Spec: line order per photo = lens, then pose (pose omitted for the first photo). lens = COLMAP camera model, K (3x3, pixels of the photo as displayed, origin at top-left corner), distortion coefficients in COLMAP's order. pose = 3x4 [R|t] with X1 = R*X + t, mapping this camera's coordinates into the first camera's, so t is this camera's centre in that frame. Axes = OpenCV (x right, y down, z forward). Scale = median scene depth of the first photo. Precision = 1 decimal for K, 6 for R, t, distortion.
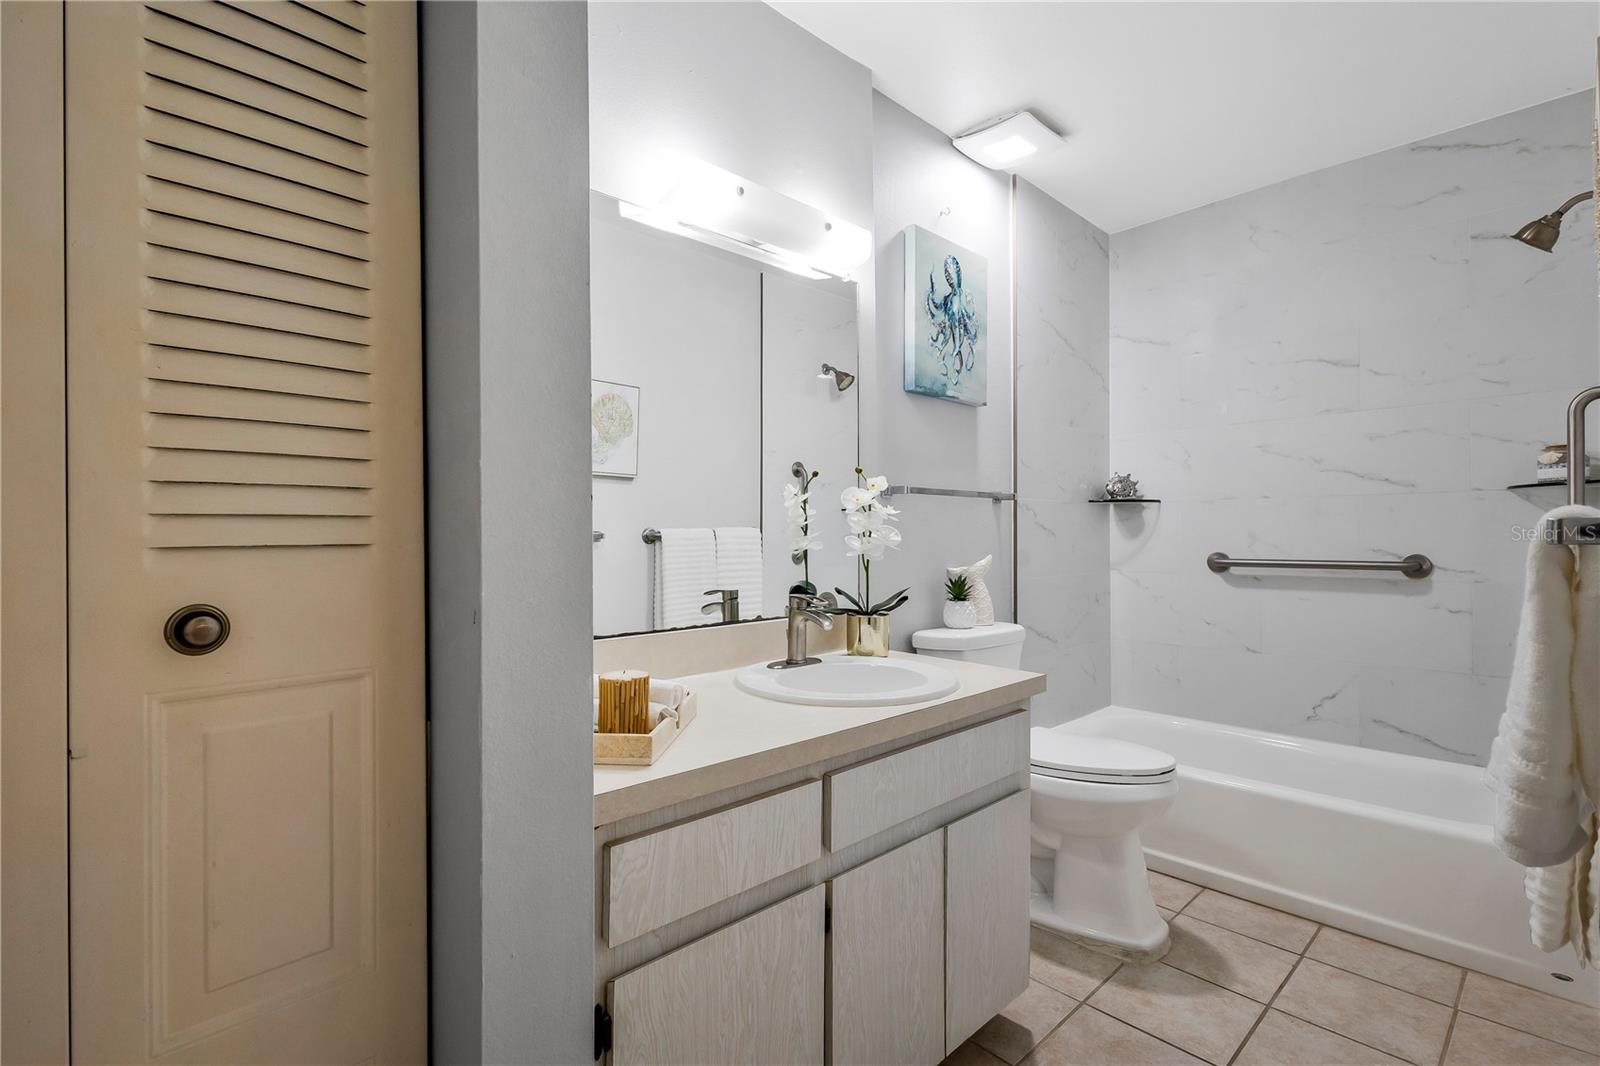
lens RADIAL K [[742.5, 0, 795.9], [0, 742.5, 531.0], [0, 0, 1]] dist [0.010820, 0.000887]
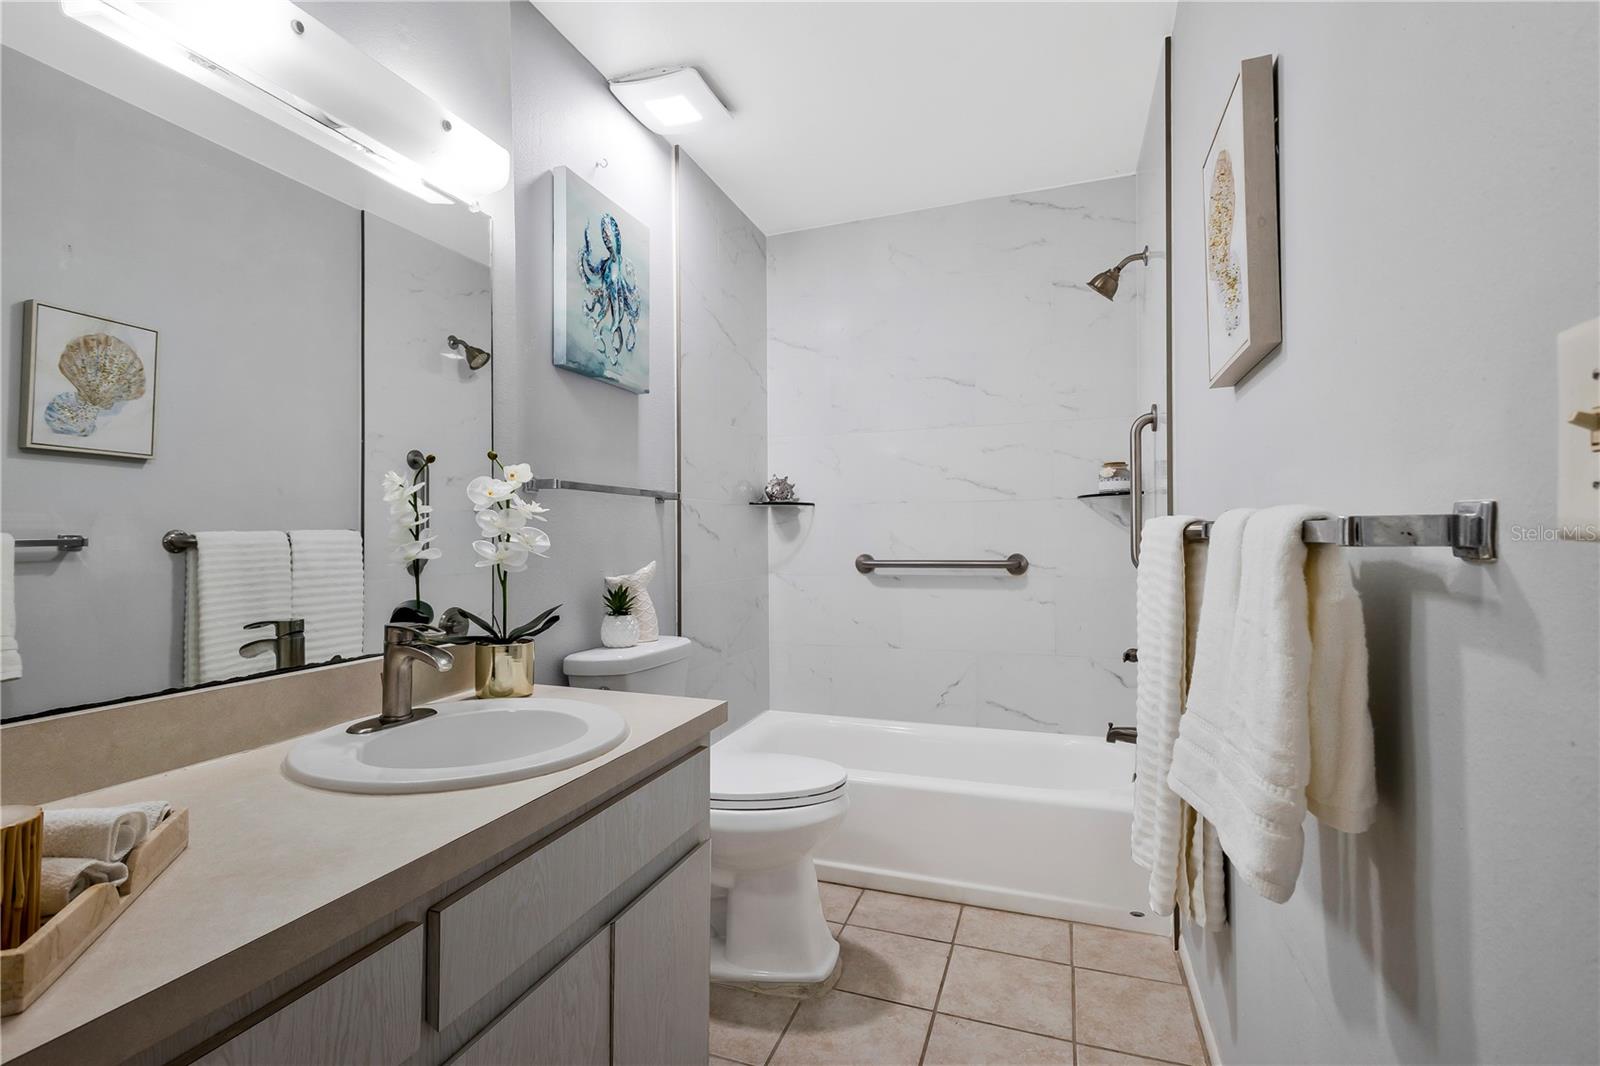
lens RADIAL K [[742.5, 0, 797.3], [0, 742.5, 530.2], [0, 0, 1]] dist [0.010820, 0.000887]
pose [[0.893256, 0.000253, 0.449548, 0.019248], [0.002405, 0.999983, -0.005342, 0.000726], [-0.449542, 0.005853, 0.893240, 0.160305]]
